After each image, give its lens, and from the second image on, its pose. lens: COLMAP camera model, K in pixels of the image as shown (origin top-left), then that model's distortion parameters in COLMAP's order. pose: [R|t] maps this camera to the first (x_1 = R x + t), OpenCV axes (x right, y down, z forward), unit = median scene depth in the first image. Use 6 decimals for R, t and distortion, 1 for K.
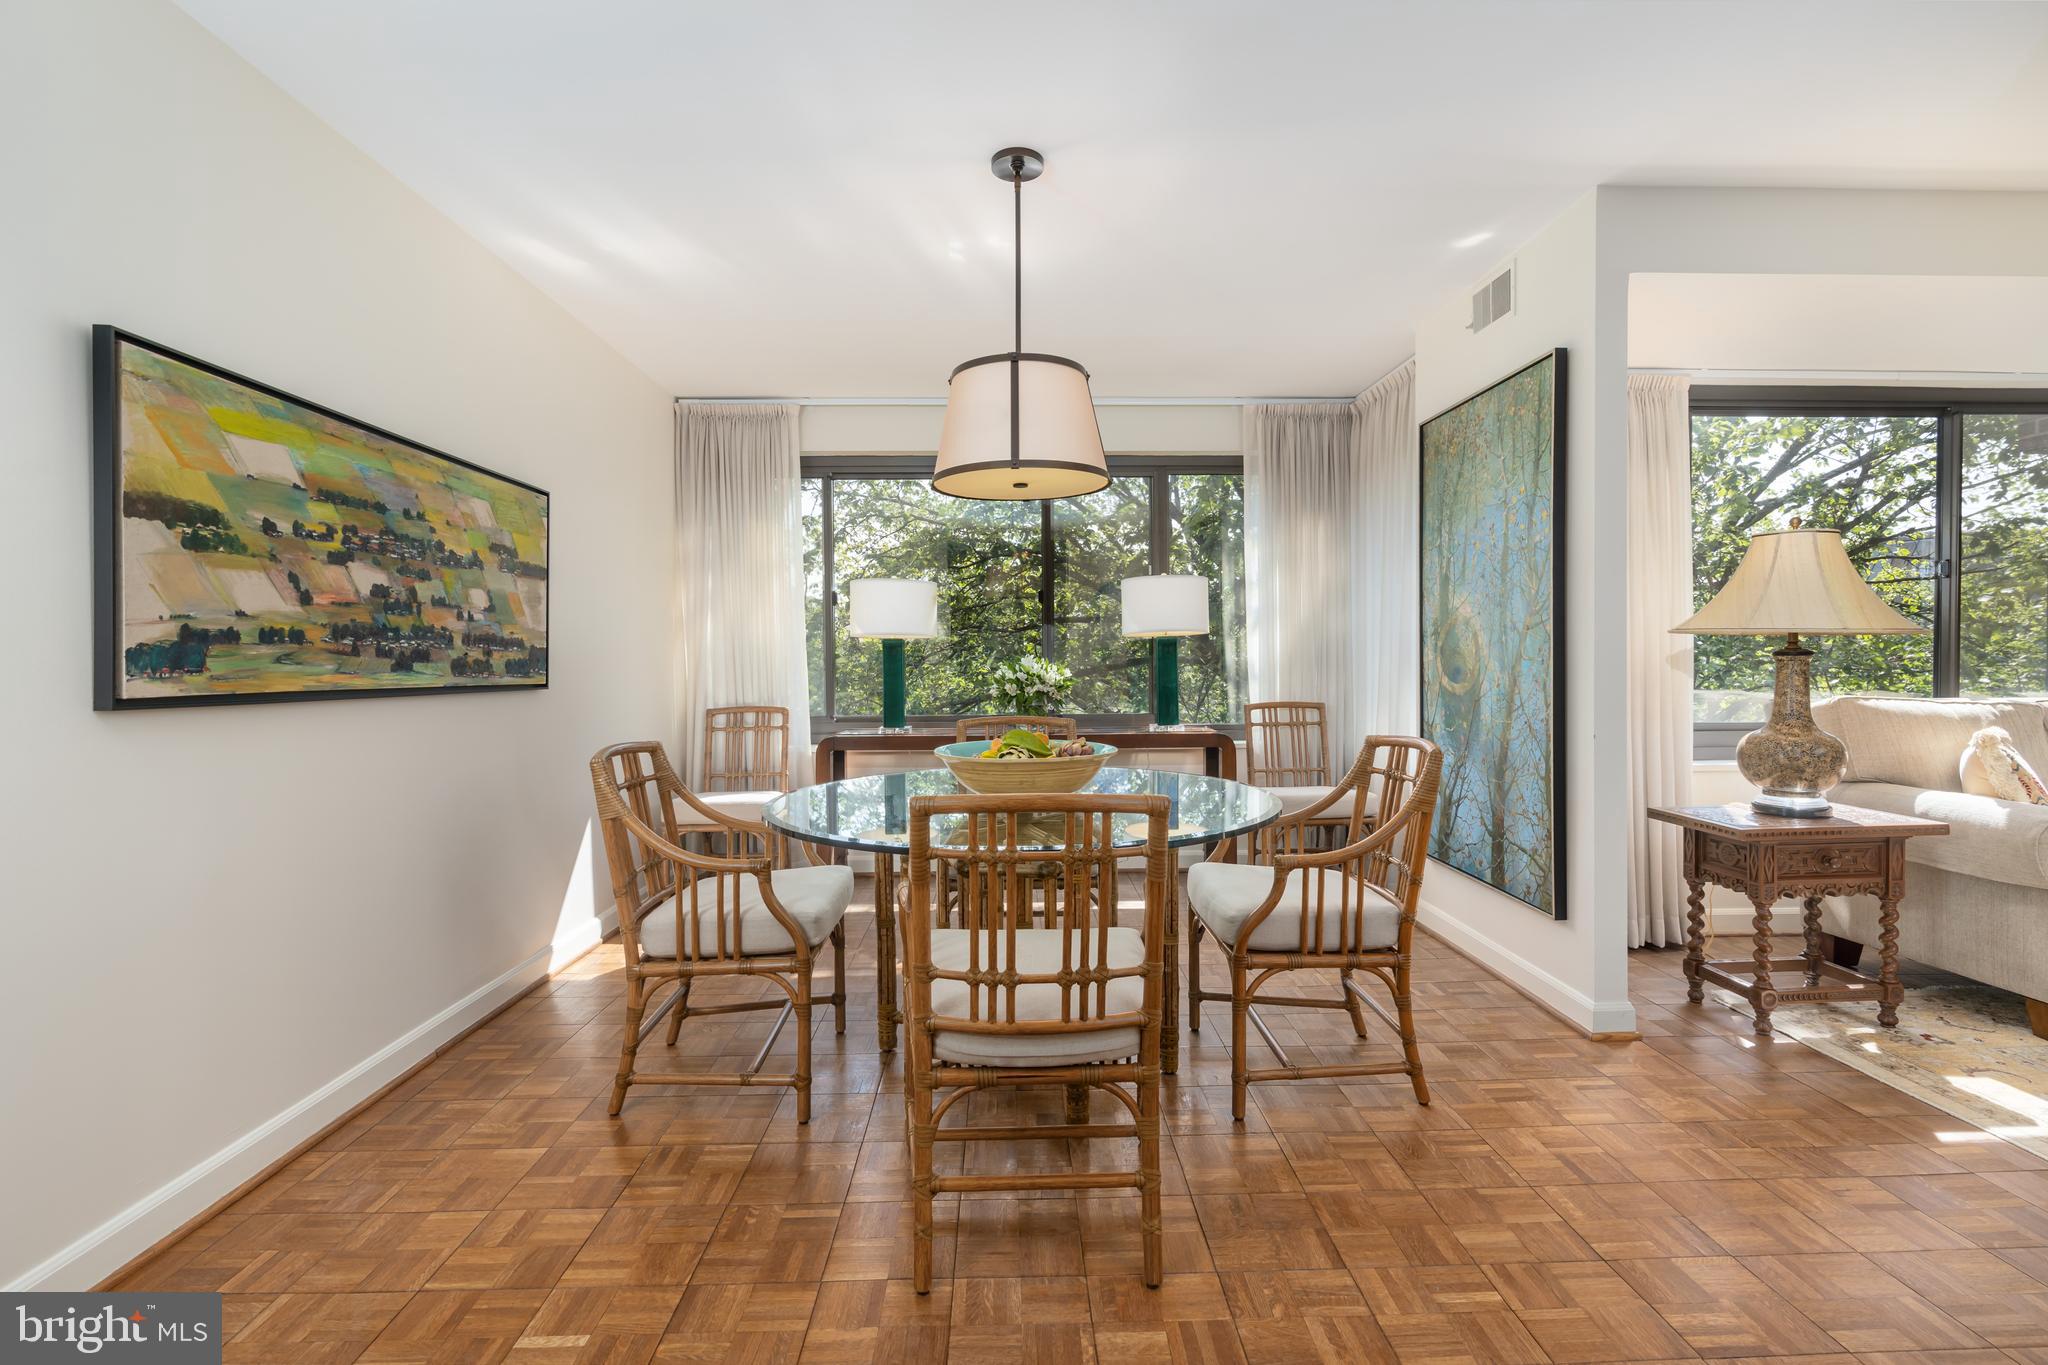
lens RADIAL K [[930.8, 0, 1028.8], [0, 930.8, 670.2], [0, 0, 1]] dist [0.001365, 0.000414]
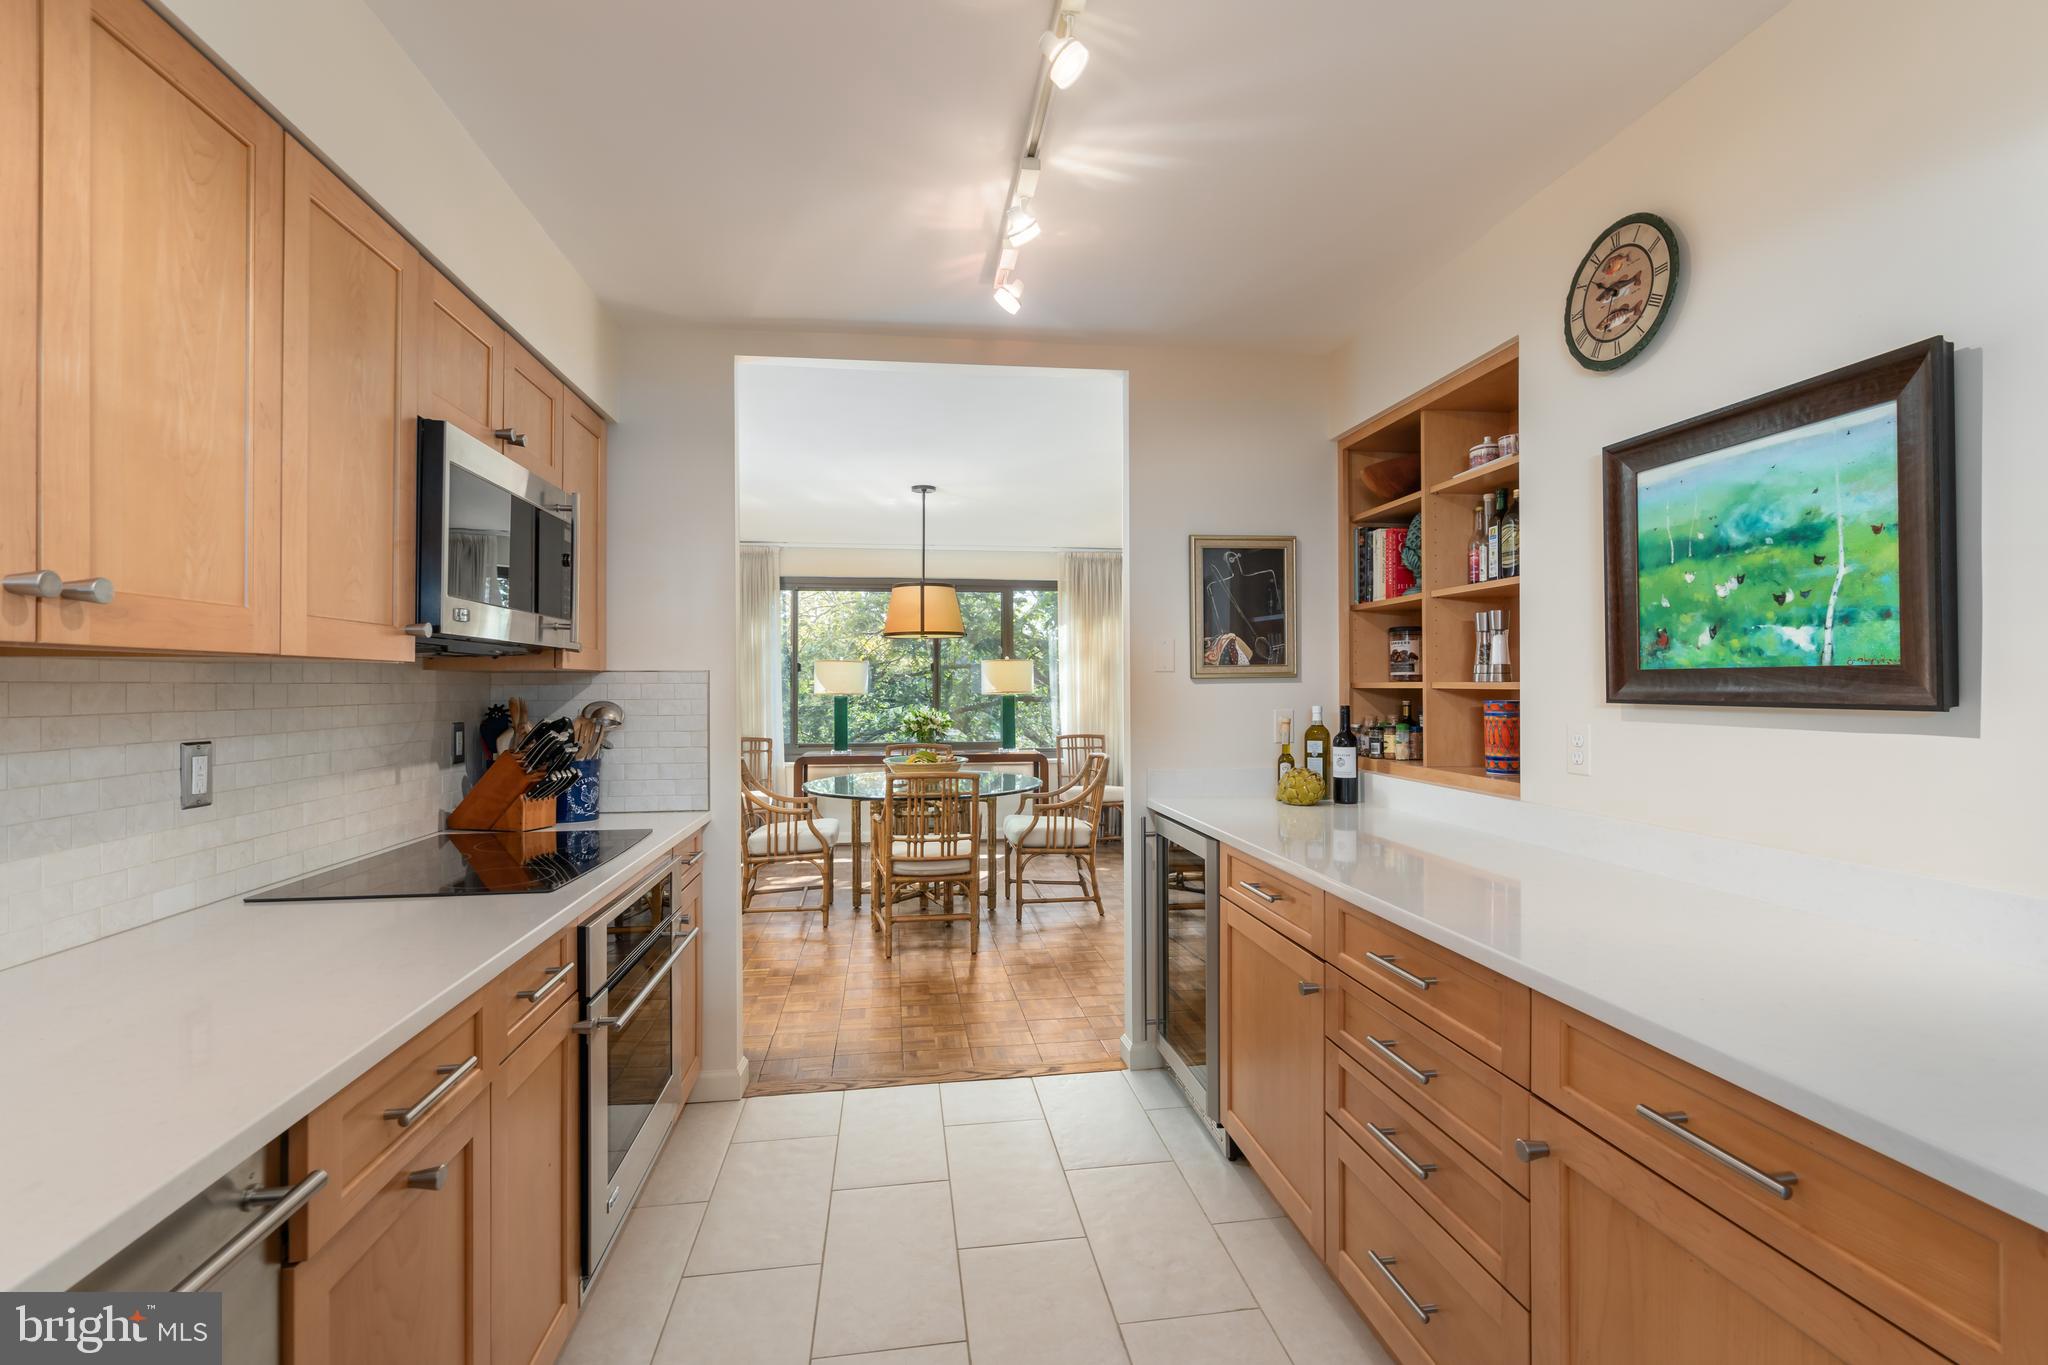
lens RADIAL K [[930.8, 0, 1027.1], [0, 930.8, 666.5], [0, 0, 1]] dist [0.001365, 0.000414]
pose [[0.993050, 0.007110, 0.117482, -0.014445], [-0.003698, 0.999566, -0.029235, -0.039160], [-0.117639, 0.028598, 0.992645, -0.662395]]
